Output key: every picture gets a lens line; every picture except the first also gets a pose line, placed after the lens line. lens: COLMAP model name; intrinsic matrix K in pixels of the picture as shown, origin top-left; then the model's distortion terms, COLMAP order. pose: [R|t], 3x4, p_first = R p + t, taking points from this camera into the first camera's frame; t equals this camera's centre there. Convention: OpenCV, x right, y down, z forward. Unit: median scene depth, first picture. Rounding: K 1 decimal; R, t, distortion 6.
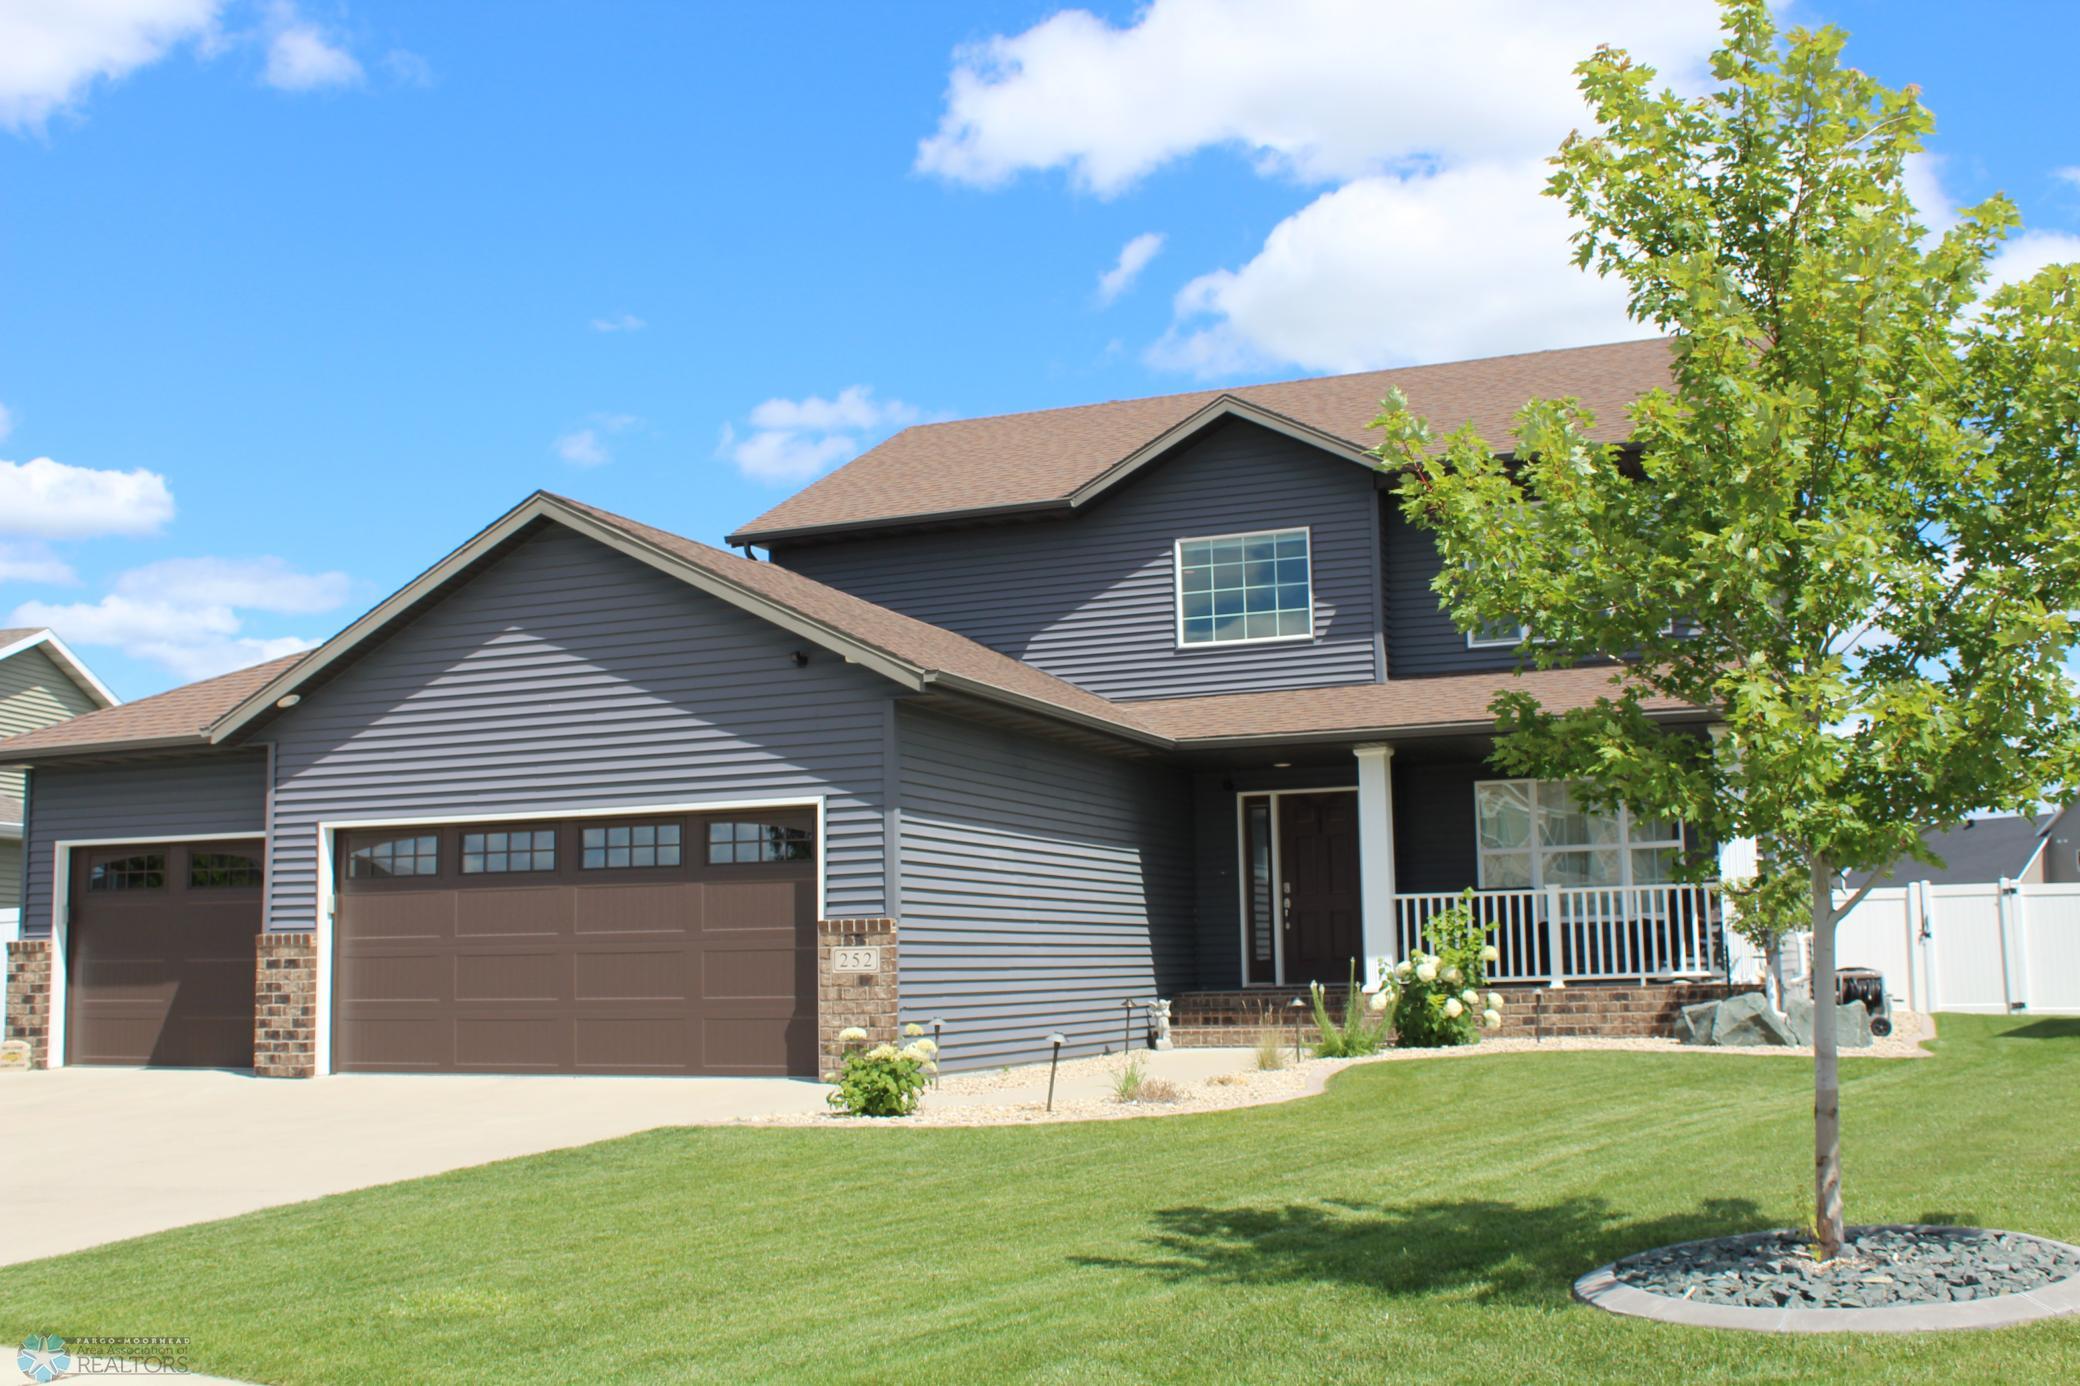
lens RADIAL K [[2038.6, 0, 1040.0], [0, 2038.6, 693.0], [0, 0, 1]] dist [-0.158228, 0.015188]
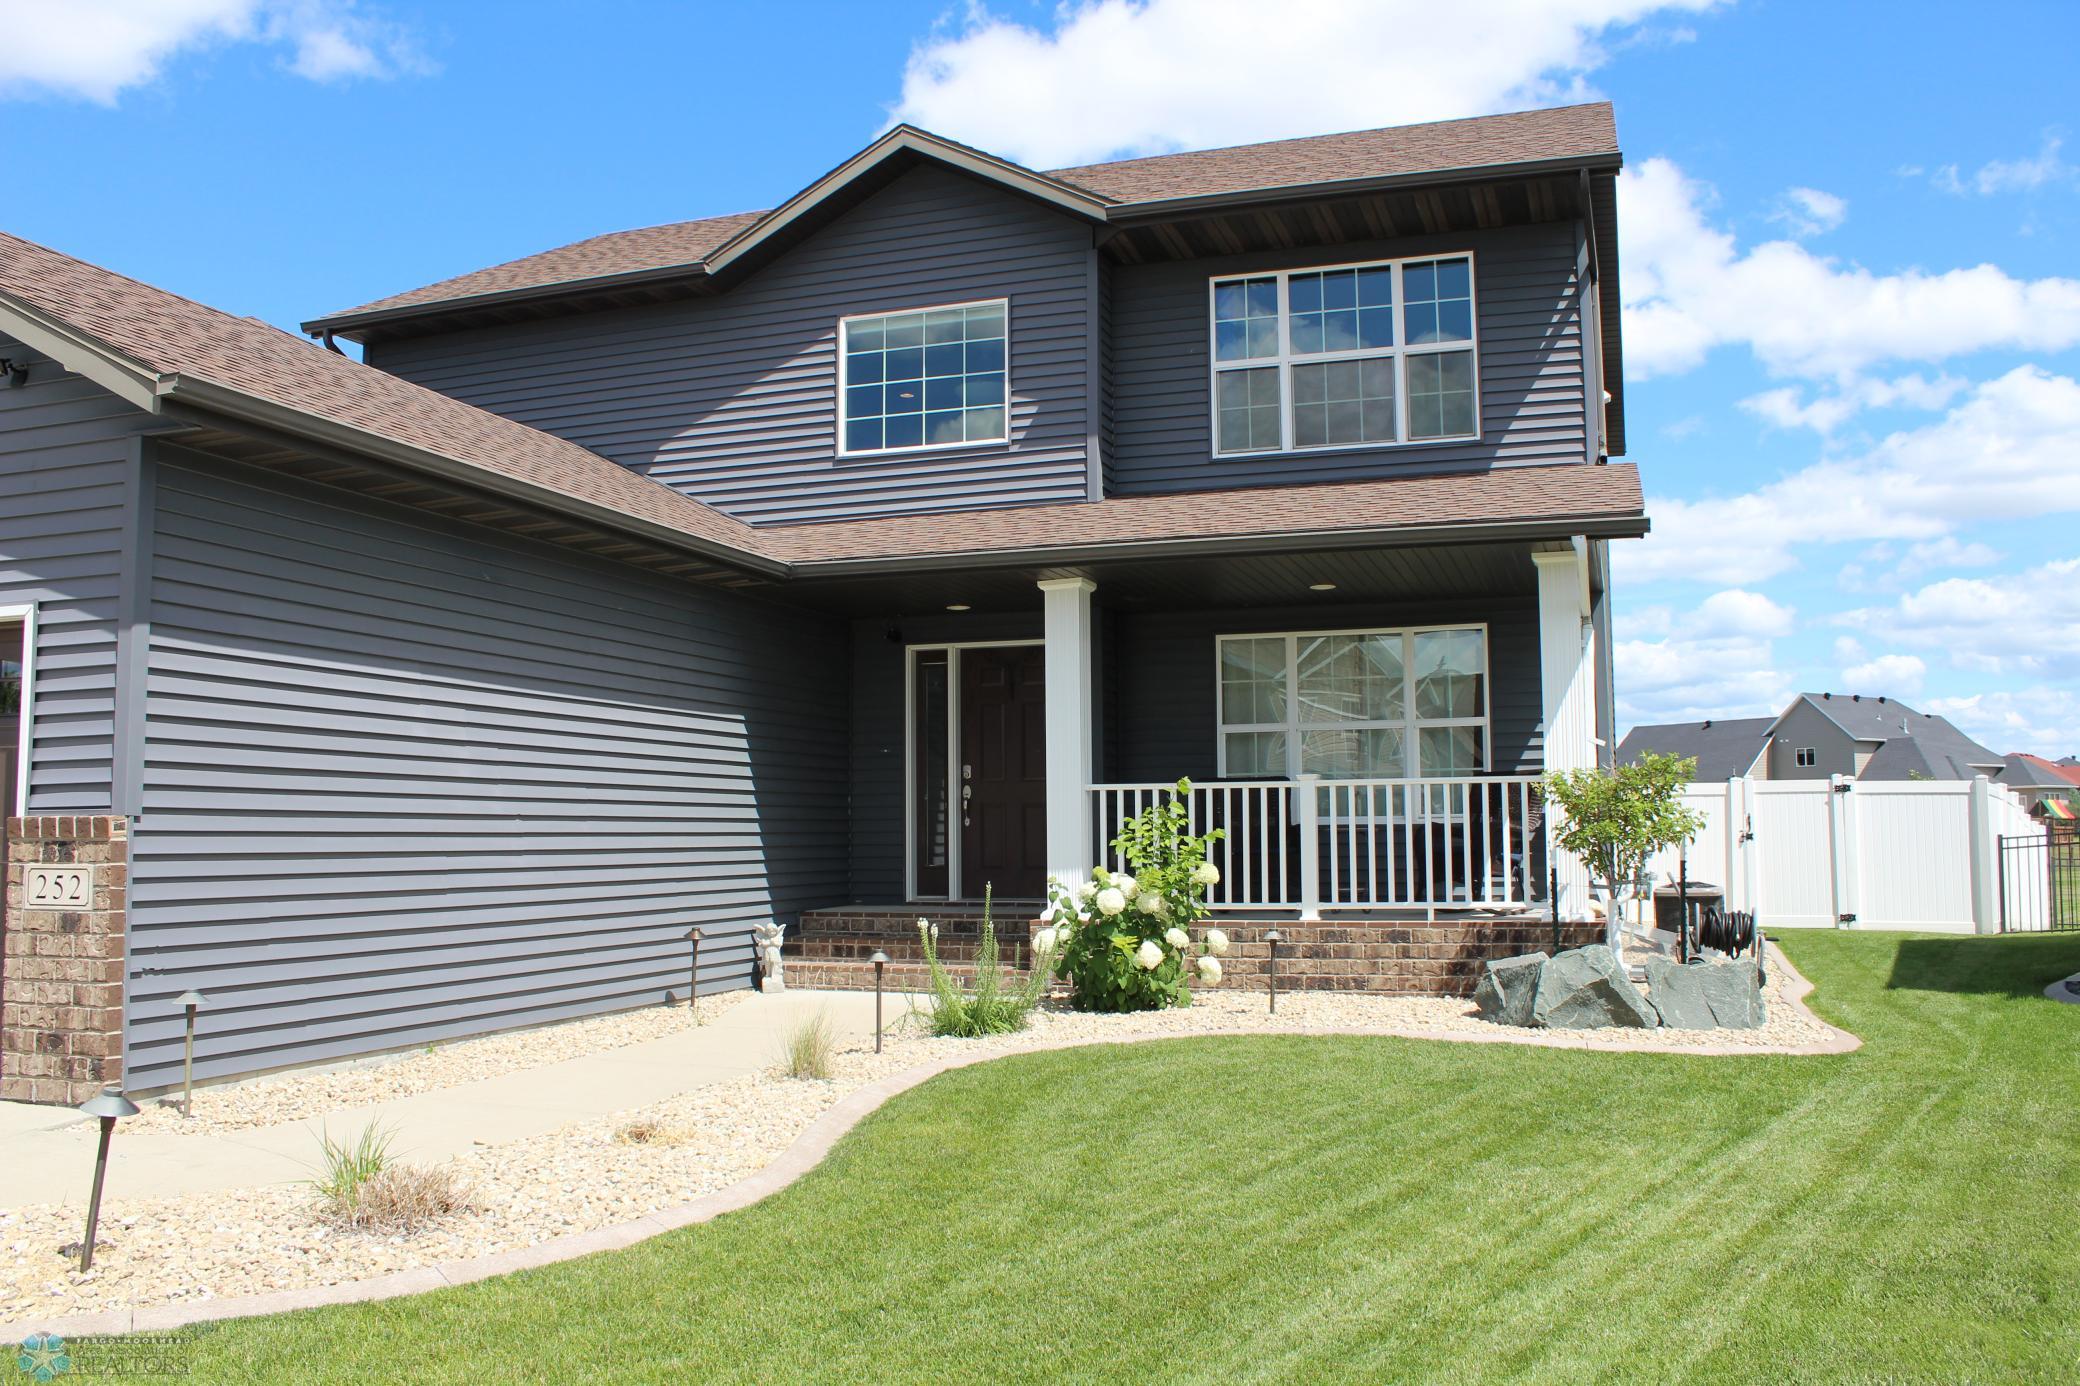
lens RADIAL K [[1675.3, 0, 1091.6], [0, 1675.3, 701.5], [0, 0, 1]] dist [-0.269430, 0.268701]
pose [[0.996029, 0.014420, 0.087852, 0.128350], [-0.019308, 0.998297, 0.055045, 0.039375], [-0.086909, -0.056522, 0.994612, 0.430707]]
